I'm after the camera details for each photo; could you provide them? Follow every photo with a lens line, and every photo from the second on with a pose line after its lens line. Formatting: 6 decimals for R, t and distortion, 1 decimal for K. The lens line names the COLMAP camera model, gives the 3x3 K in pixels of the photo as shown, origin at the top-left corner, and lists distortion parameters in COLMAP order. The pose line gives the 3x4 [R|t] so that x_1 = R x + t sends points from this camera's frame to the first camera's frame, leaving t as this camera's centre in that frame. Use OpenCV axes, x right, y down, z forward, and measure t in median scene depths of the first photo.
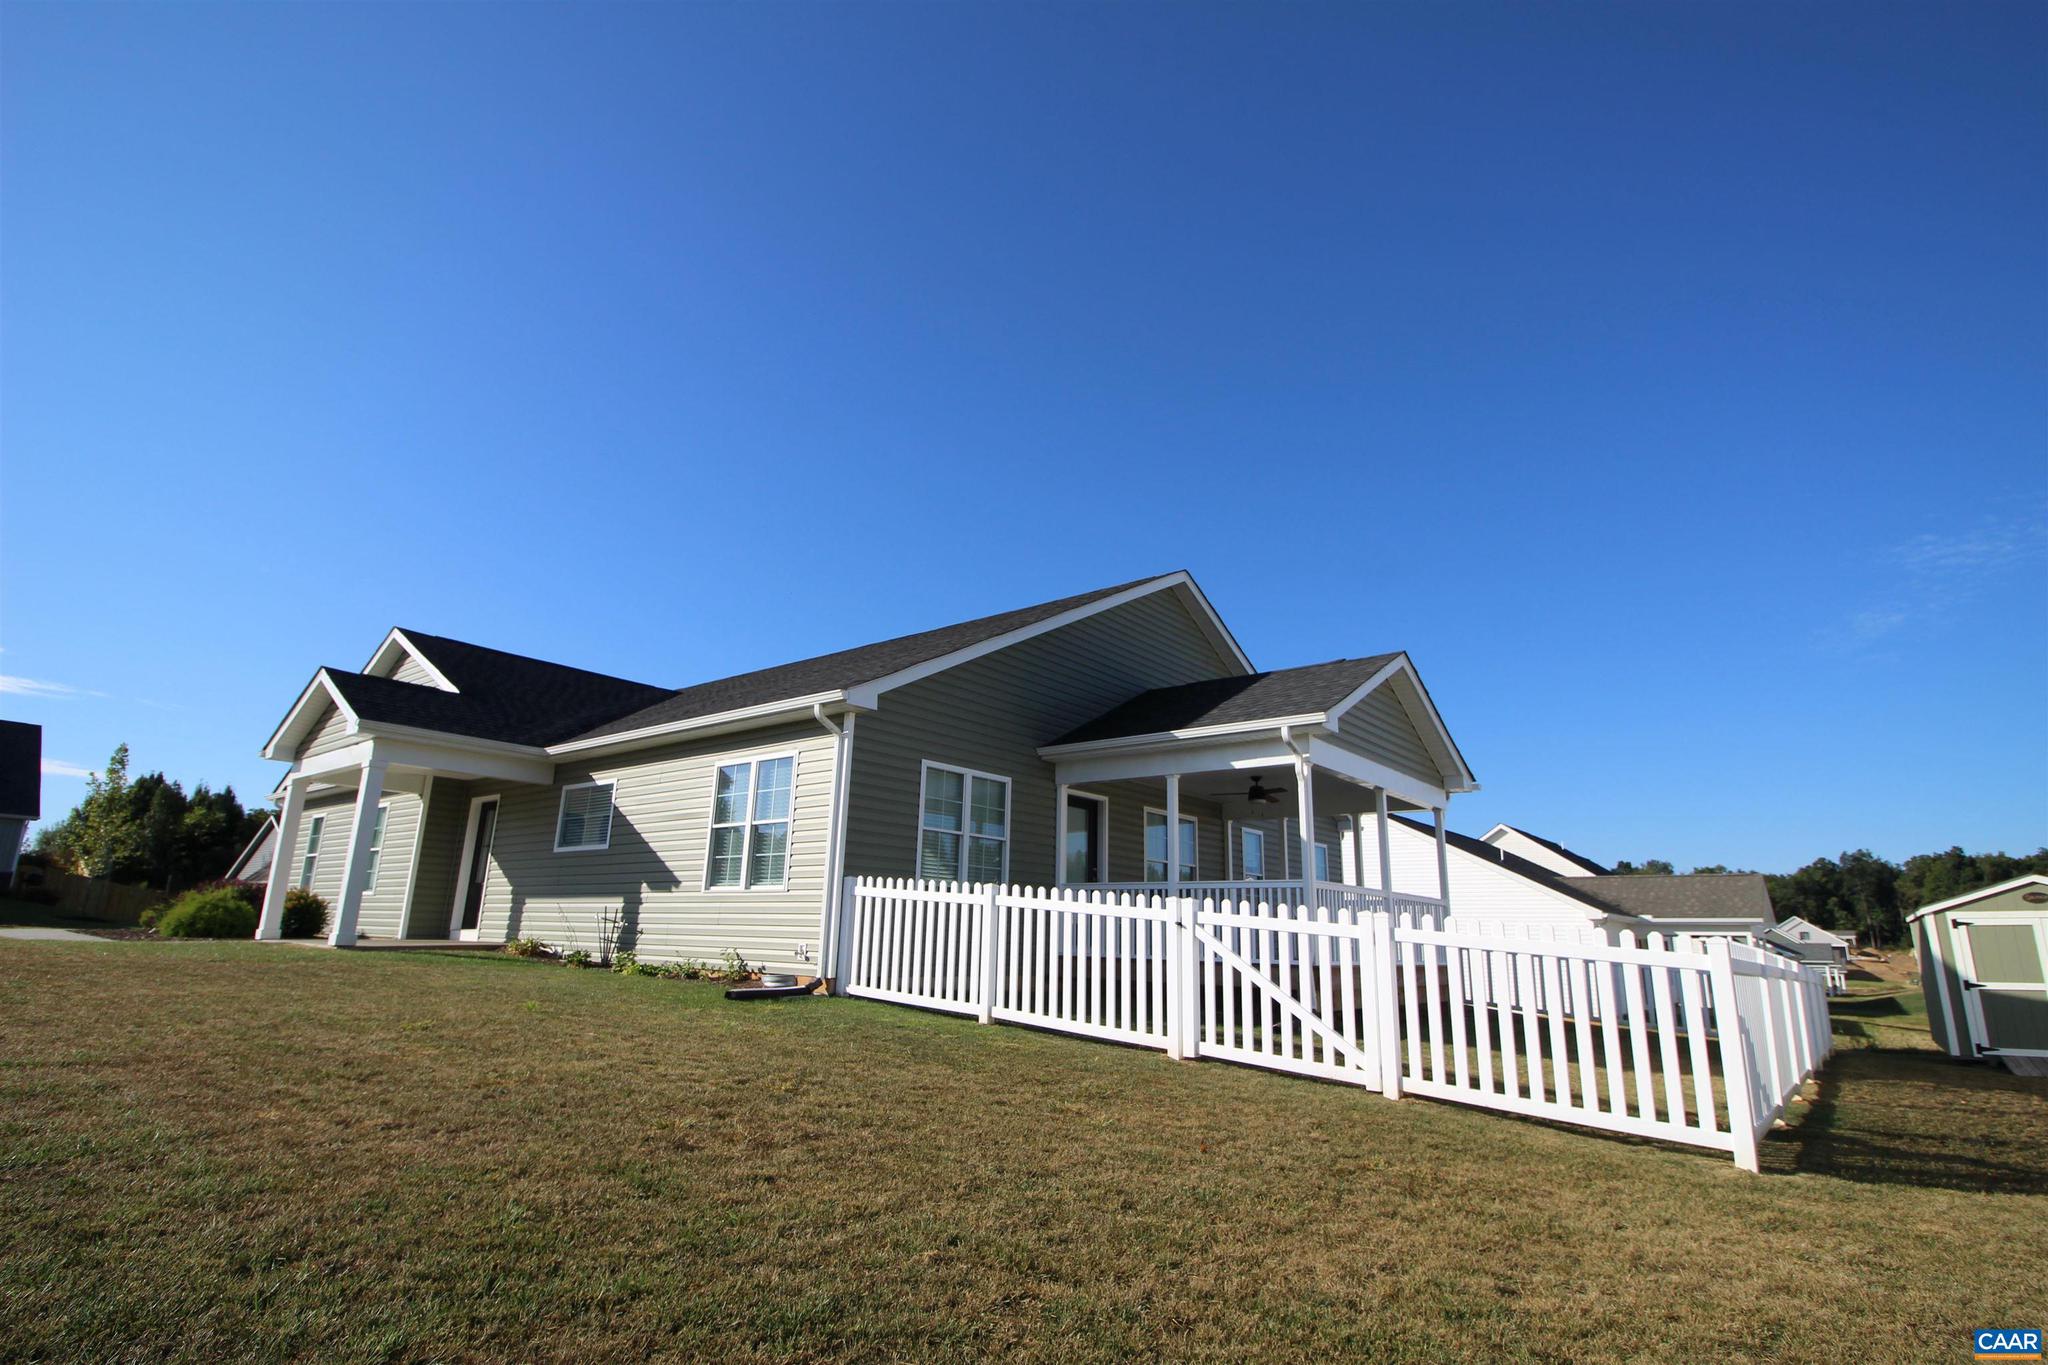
lens RADIAL K [[1014.7, 0, 1019.0], [0, 1014.7, 686.9], [0, 0, 1]] dist [-0.007048, -0.001013]
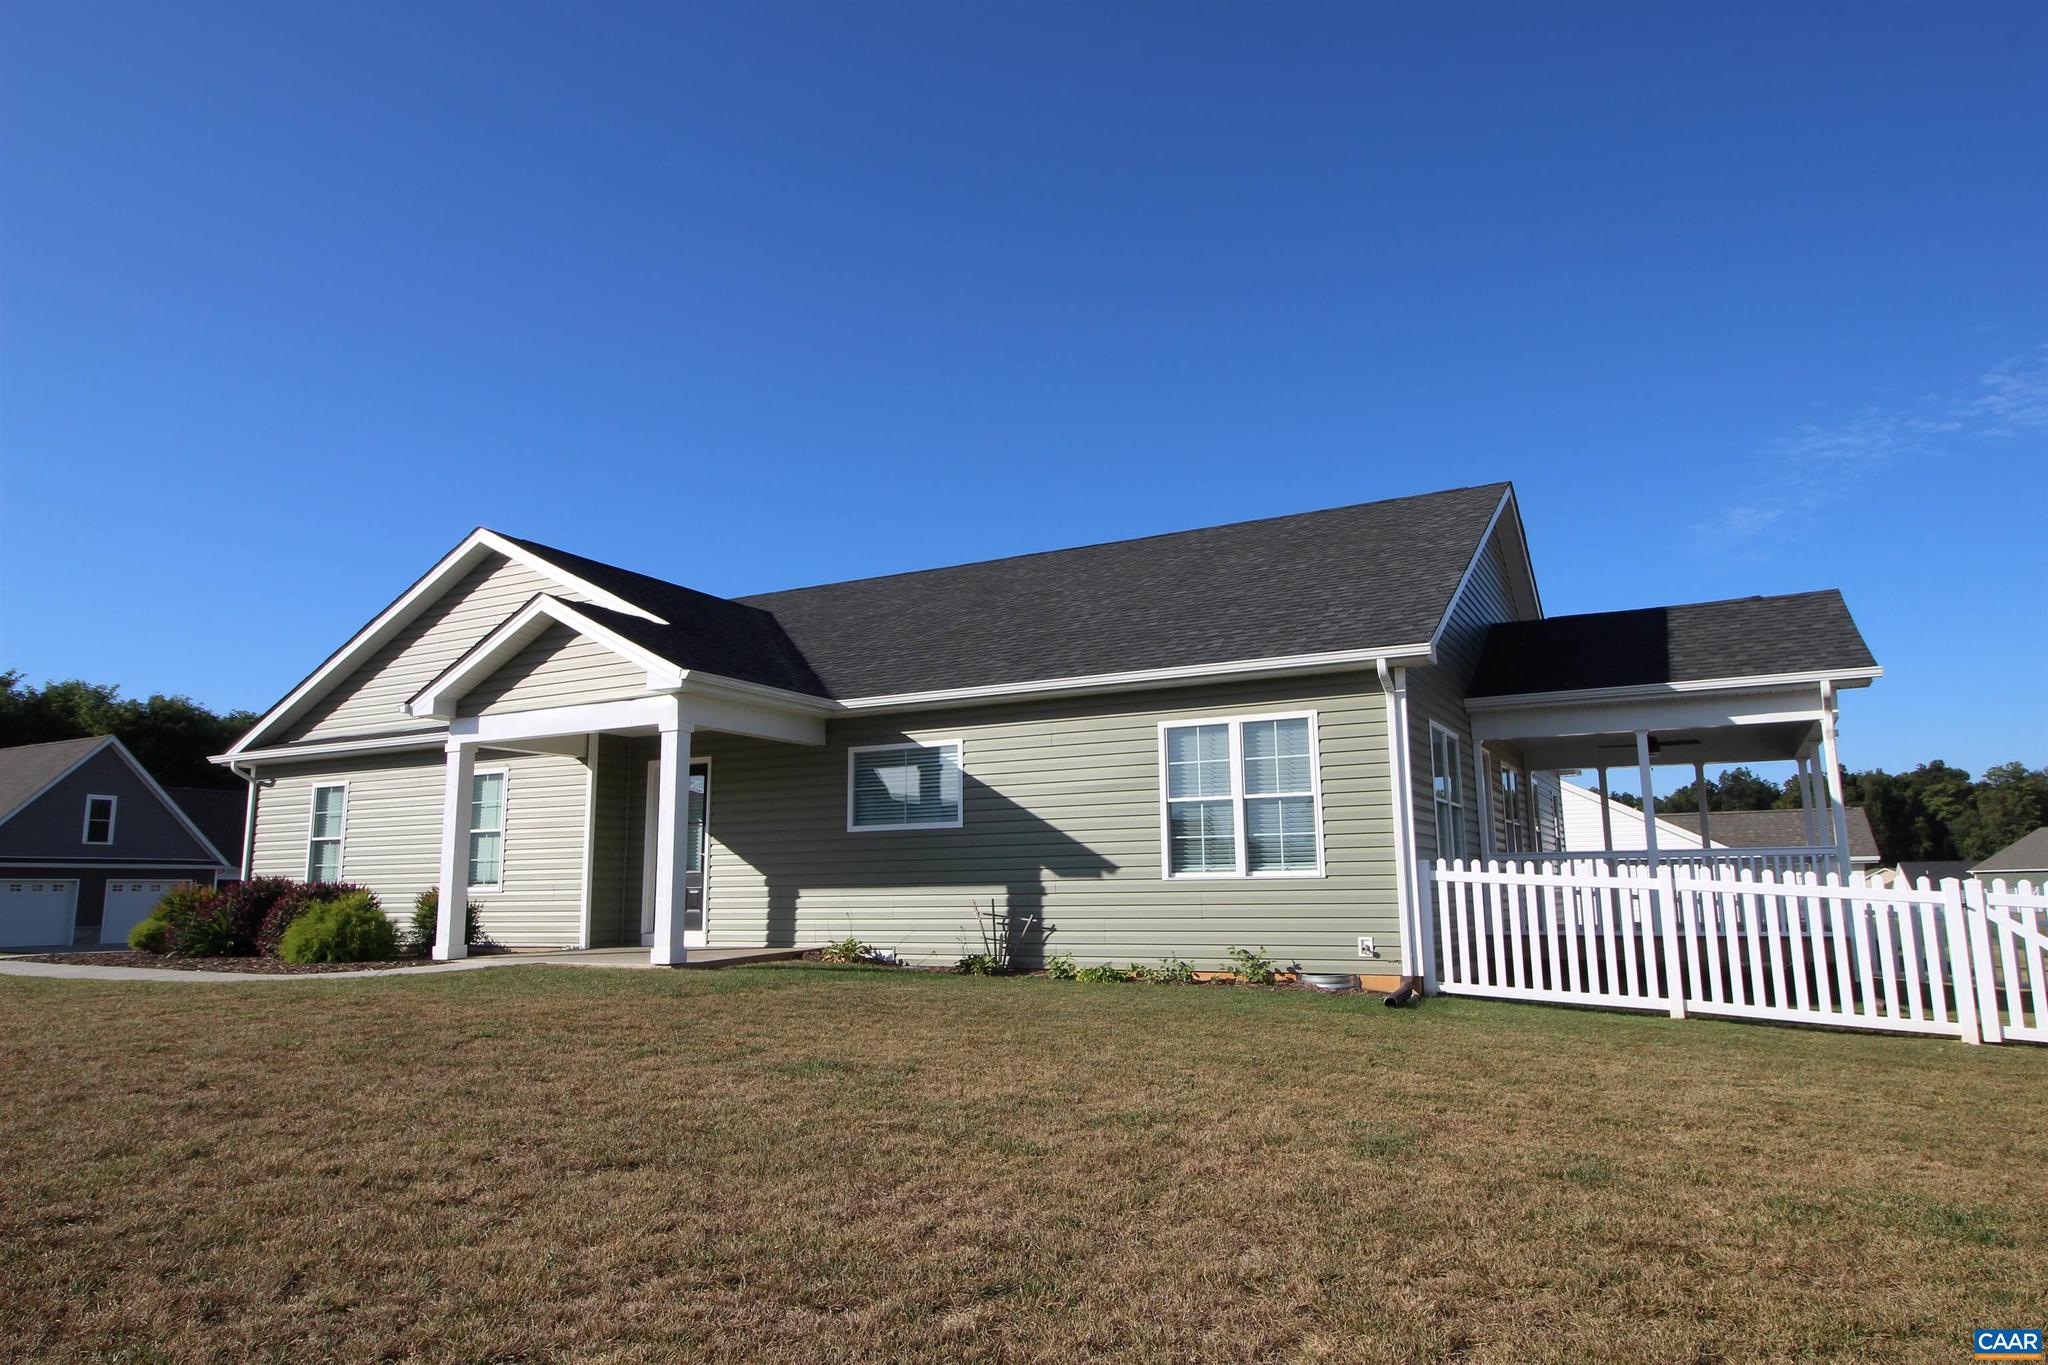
lens RADIAL K [[1269.7, 0, 1033.8], [0, 1269.7, 682.8], [0, 0, 1]] dist [-0.002353, -0.008431]
pose [[0.980223, -0.004356, 0.197850, -0.545534], [-0.011628, 0.996763, 0.079551, -0.034483], [-0.197556, -0.080279, 0.976999, 0.018396]]
